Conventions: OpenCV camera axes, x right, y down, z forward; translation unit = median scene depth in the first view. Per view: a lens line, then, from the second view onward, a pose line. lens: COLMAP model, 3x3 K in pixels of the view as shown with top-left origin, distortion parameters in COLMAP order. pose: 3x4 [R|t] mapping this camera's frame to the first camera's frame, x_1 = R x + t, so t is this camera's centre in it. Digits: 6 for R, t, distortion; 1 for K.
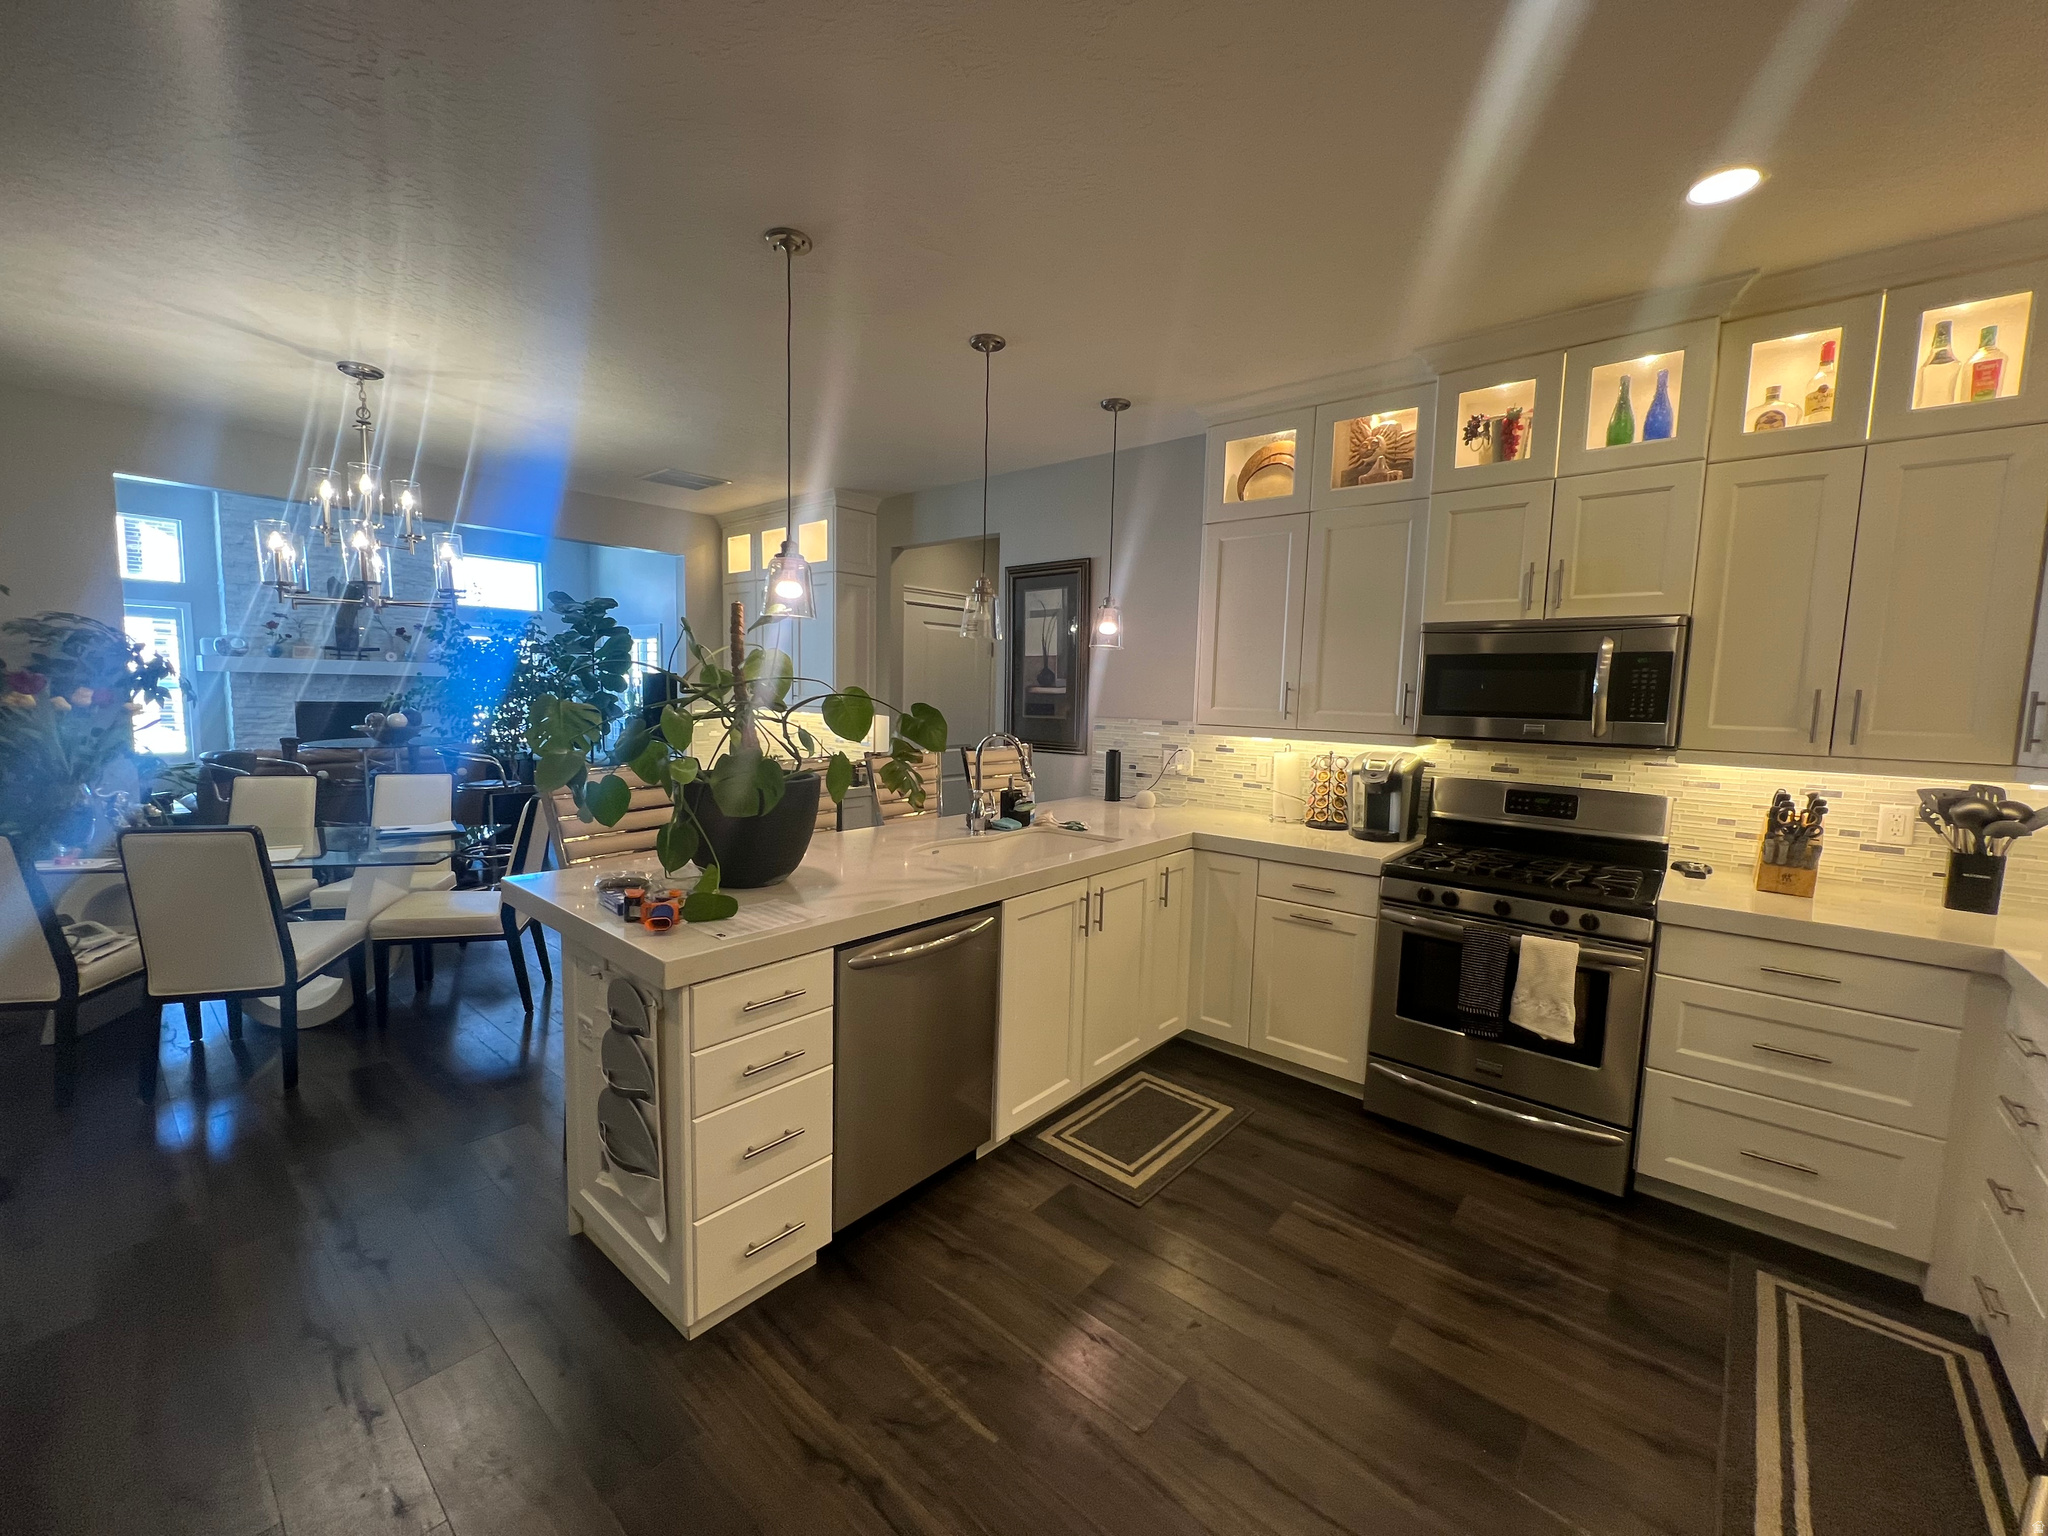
lens RADIAL K [[834.2, 0, 1024.0], [0, 834.2, 768.0], [0, 0, 1]] dist [0.001902, -0.000189]
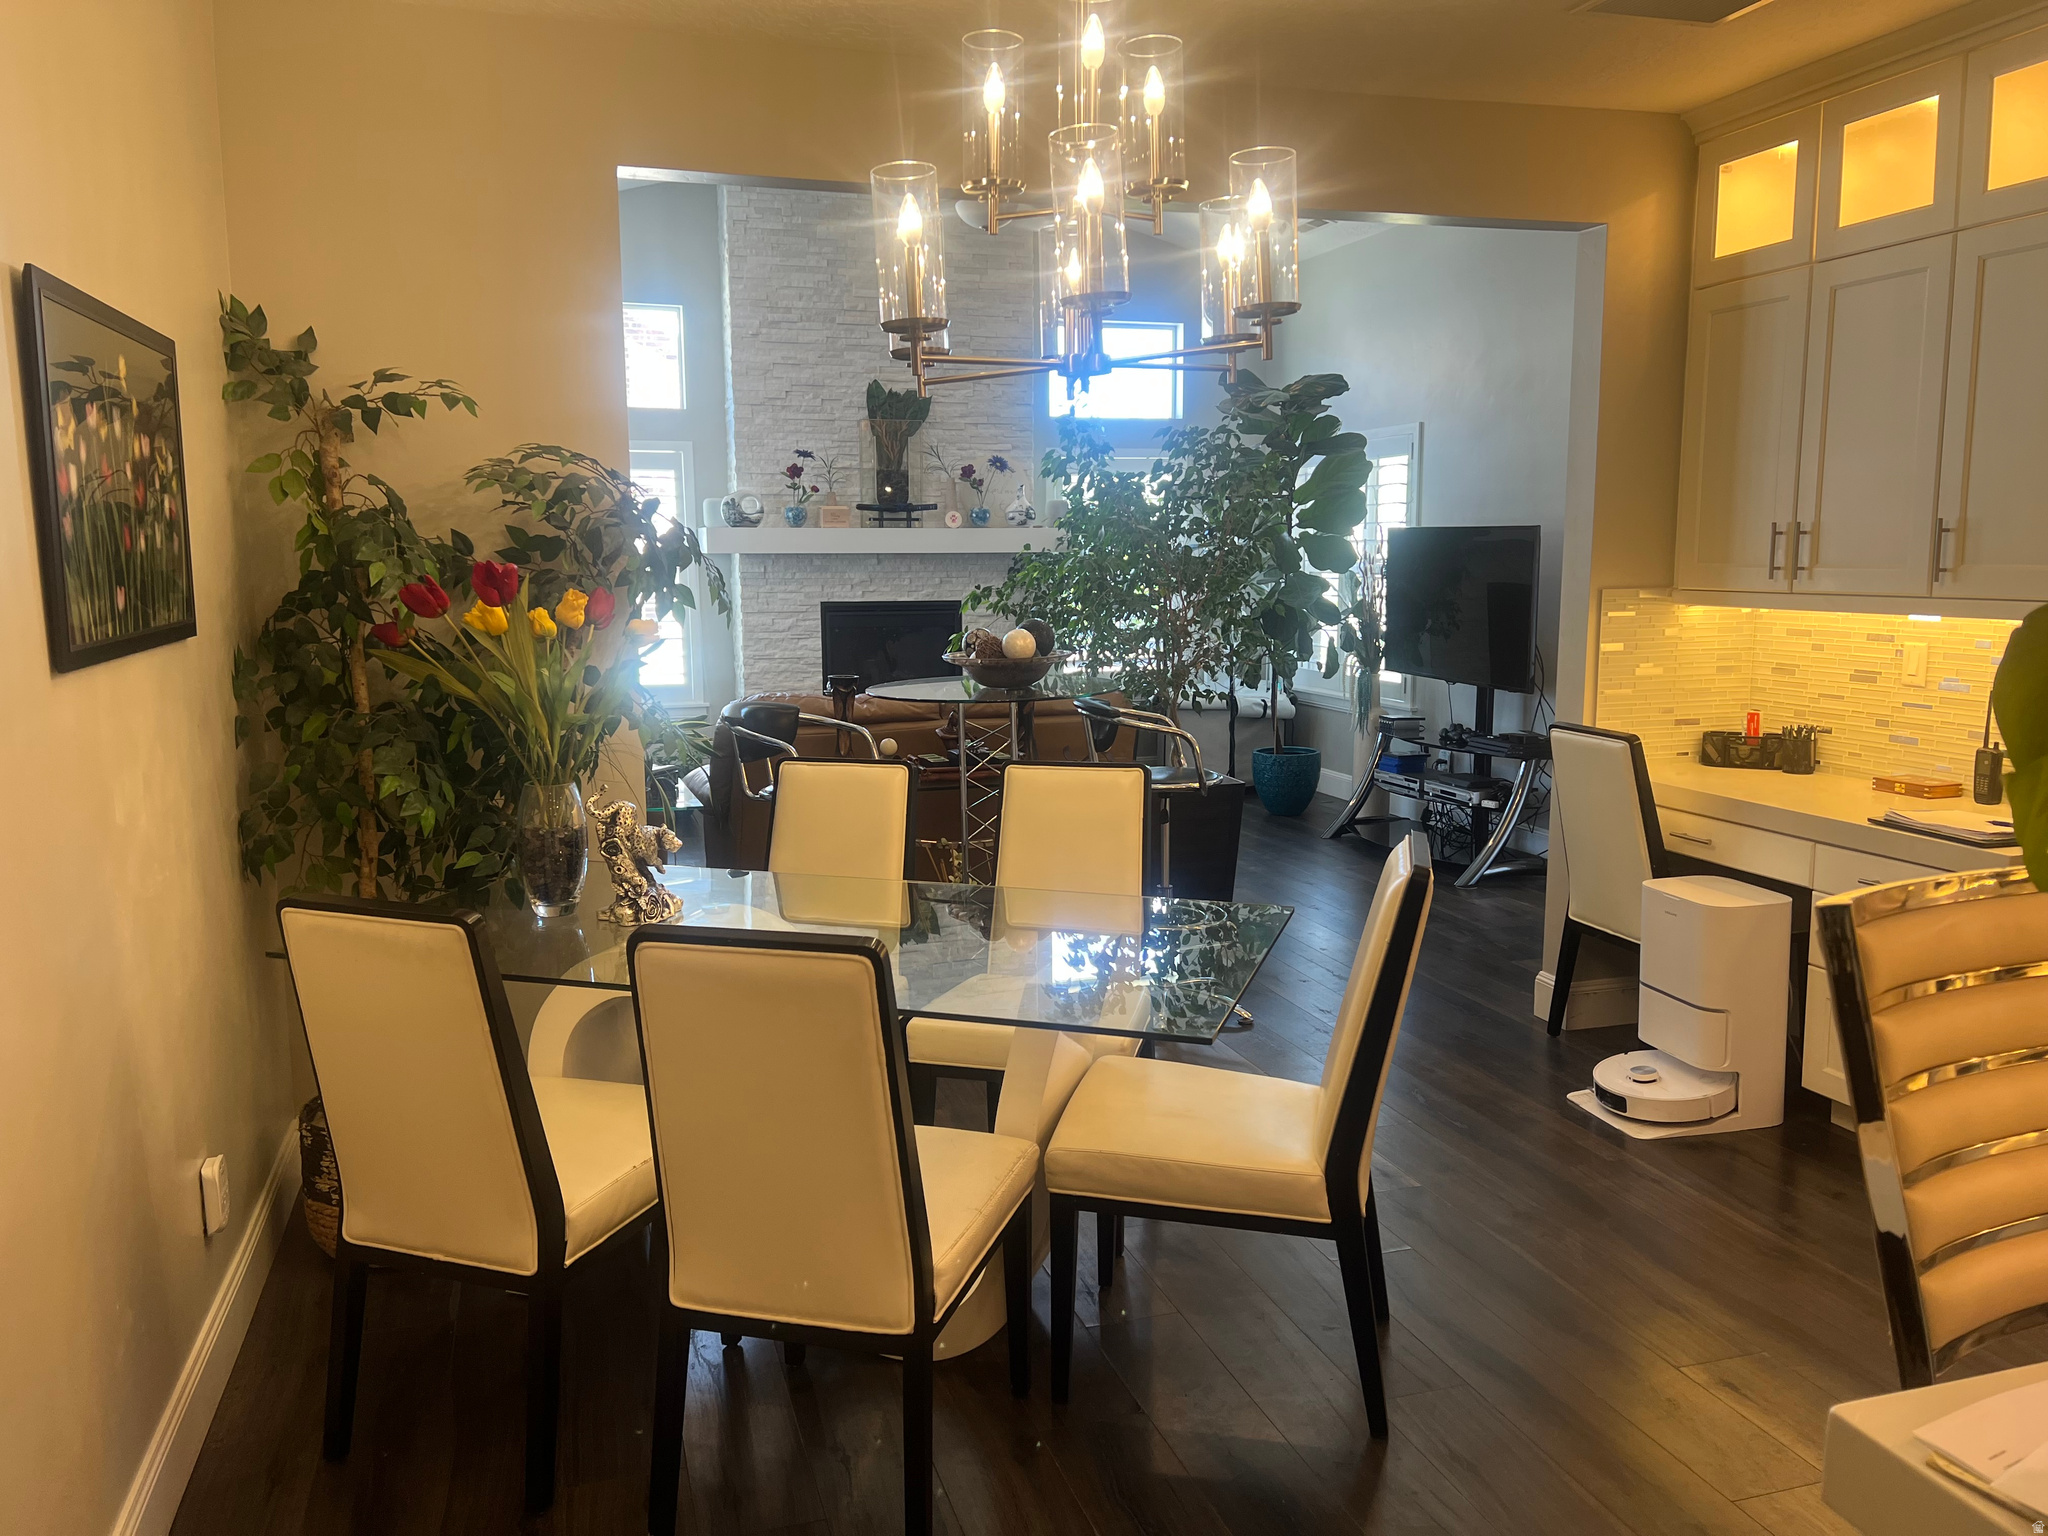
lens RADIAL K [[1564.4, 0, 1024.0], [0, 1564.4, 768.0], [0, 0, 1]] dist [0.025958, -0.002673]
pose [[0.846392, 0.042723, -0.530844, -0.290100], [-0.021955, 0.998729, 0.045374, -0.028476], [0.532108, -0.026750, 0.846254, 0.254909]]
